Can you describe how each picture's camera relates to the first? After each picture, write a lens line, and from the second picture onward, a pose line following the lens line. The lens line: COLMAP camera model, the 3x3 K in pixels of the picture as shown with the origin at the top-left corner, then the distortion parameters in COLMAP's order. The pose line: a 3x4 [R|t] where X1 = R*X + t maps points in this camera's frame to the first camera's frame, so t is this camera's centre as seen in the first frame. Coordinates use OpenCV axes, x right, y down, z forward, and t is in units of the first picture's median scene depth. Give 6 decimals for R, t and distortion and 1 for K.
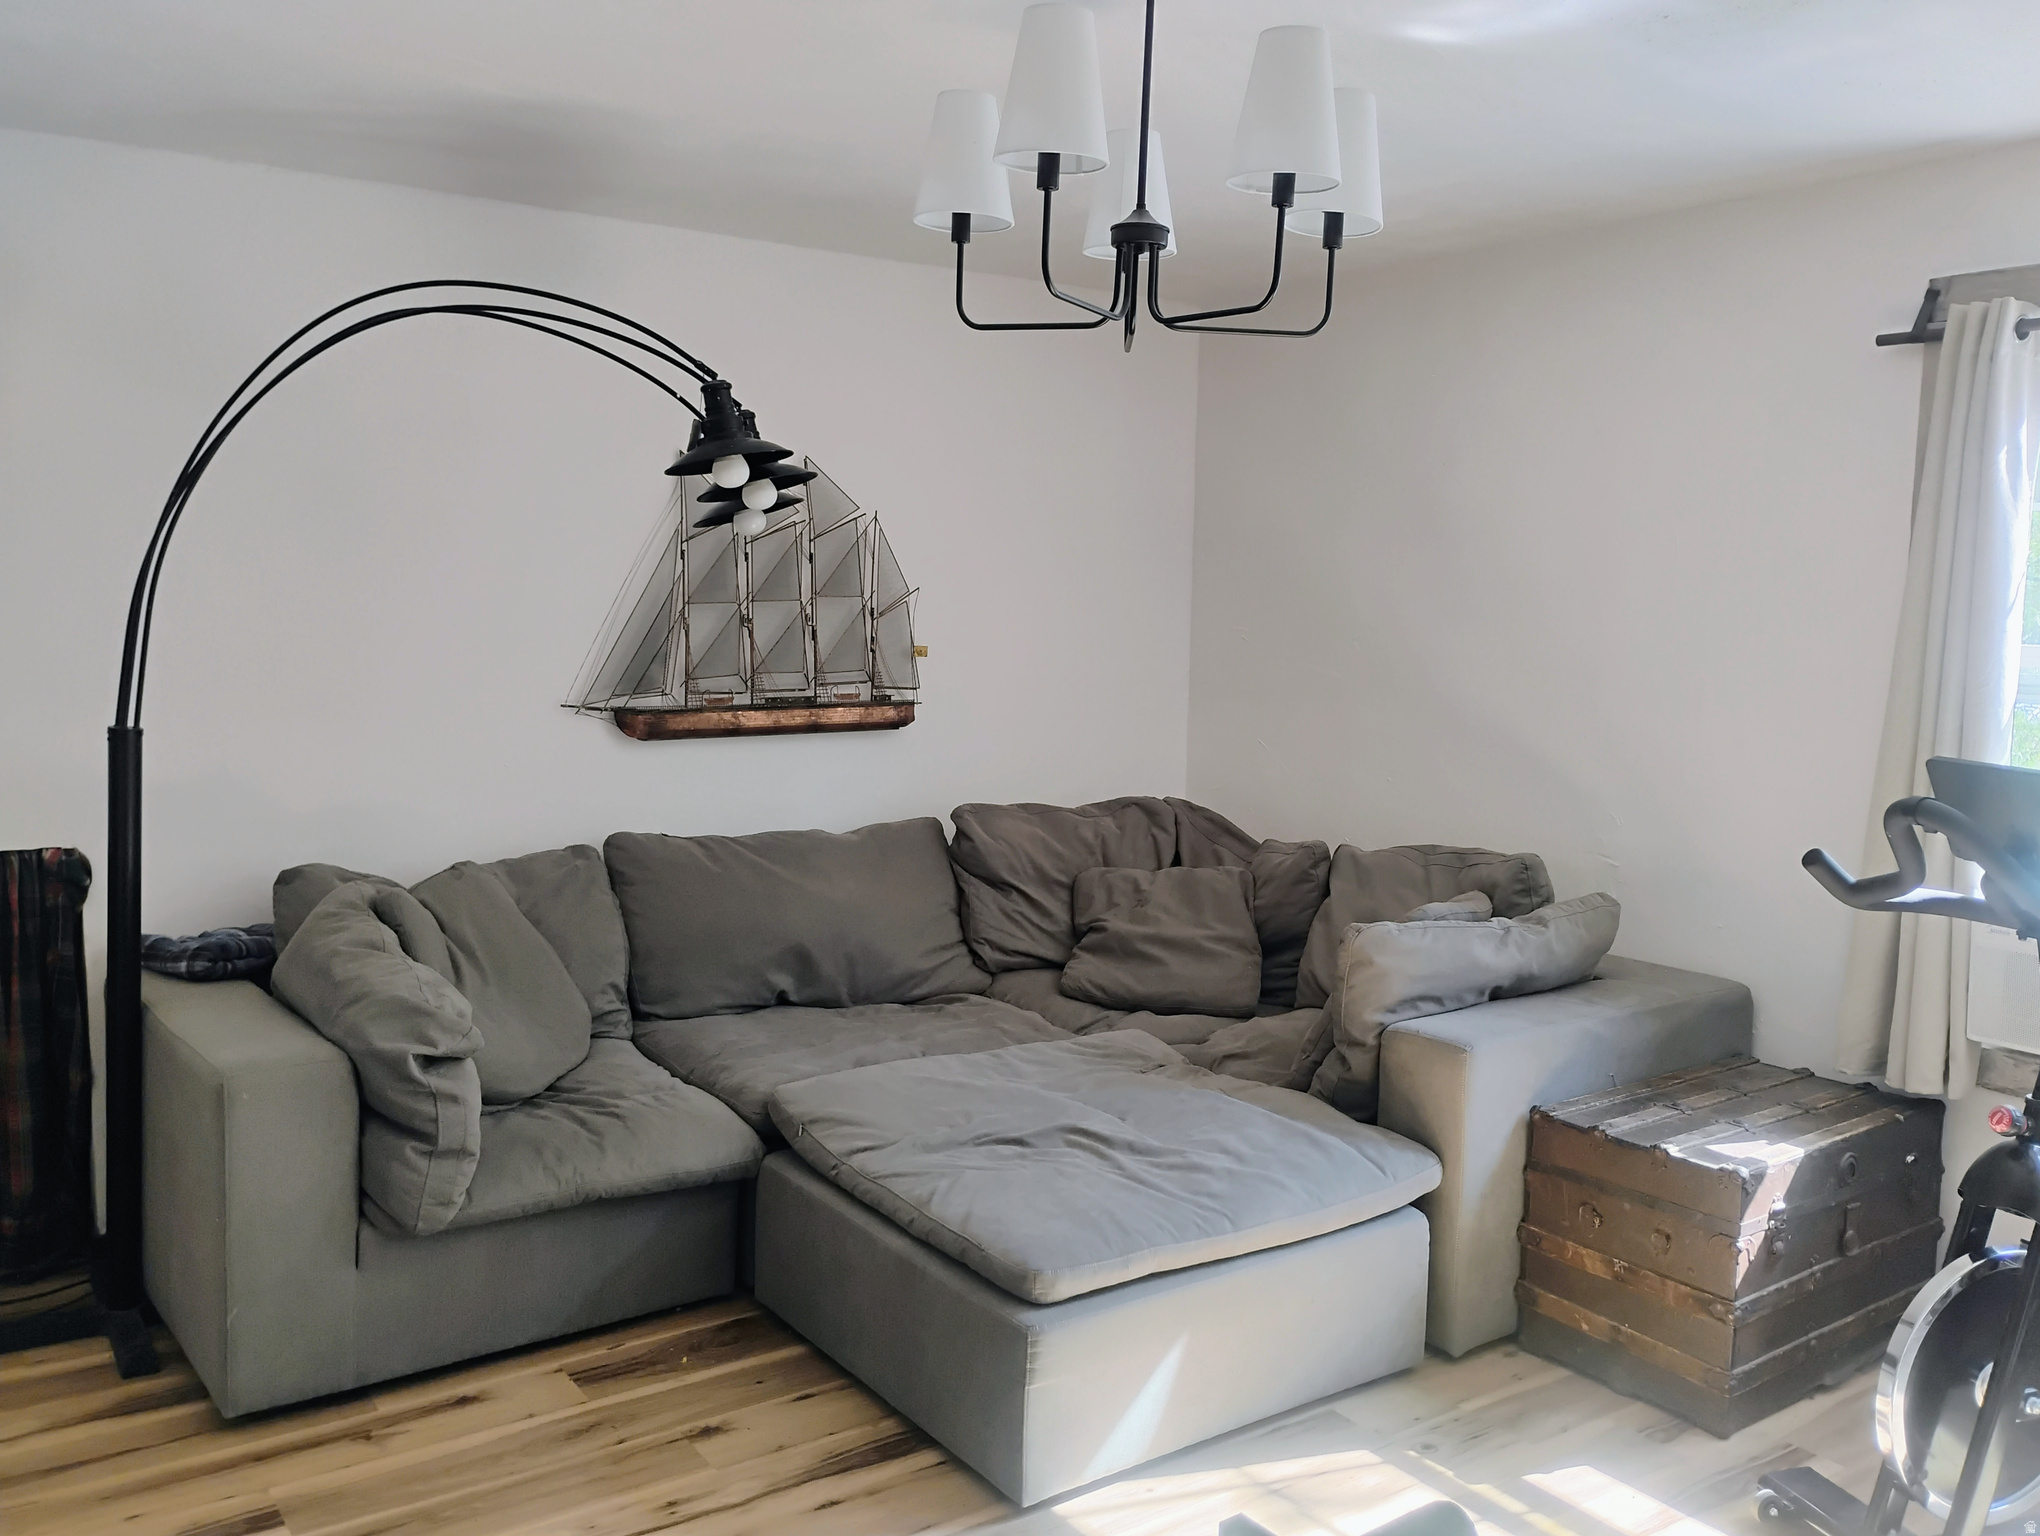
lens RADIAL K [[1674.6, 0, 1025.0], [0, 1674.6, 766.1], [0, 0, 1]] dist [0.002558, -0.006946]
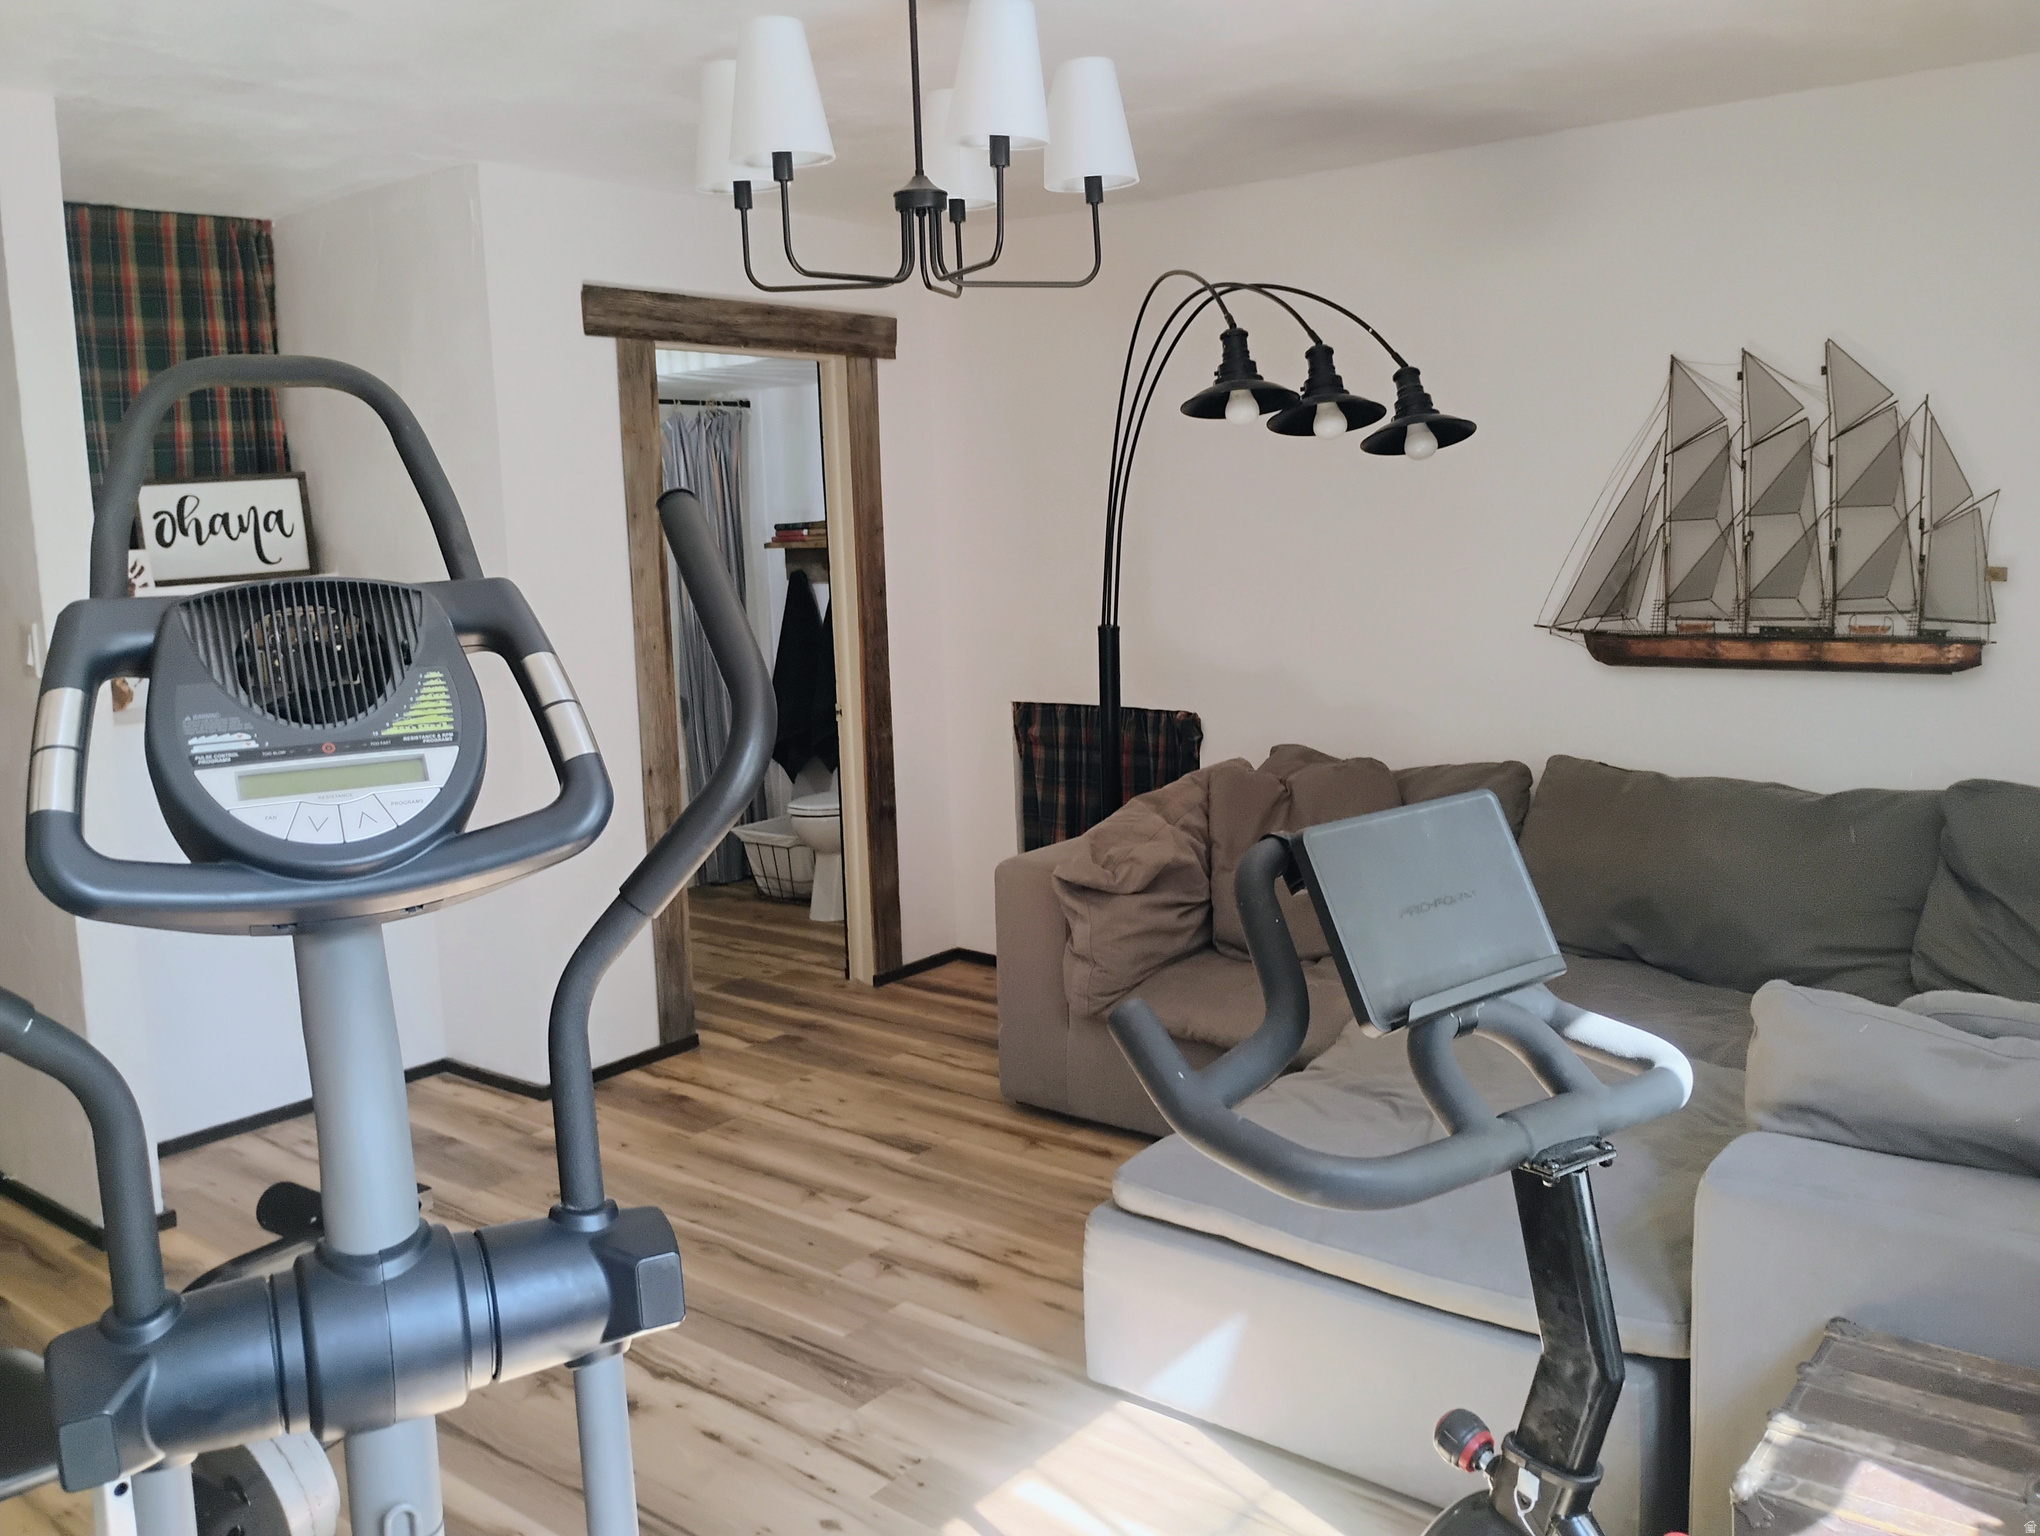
lens RADIAL K [[1674.6, 0, 1026.5], [0, 1674.6, 764.8], [0, 0, 1]] dist [0.002558, -0.006946]
pose [[0.272771, 0.116583, -0.954989, 0.593140], [-0.066963, 0.992524, 0.102039, -0.033313], [0.959746, 0.036115, 0.278539, 0.397862]]
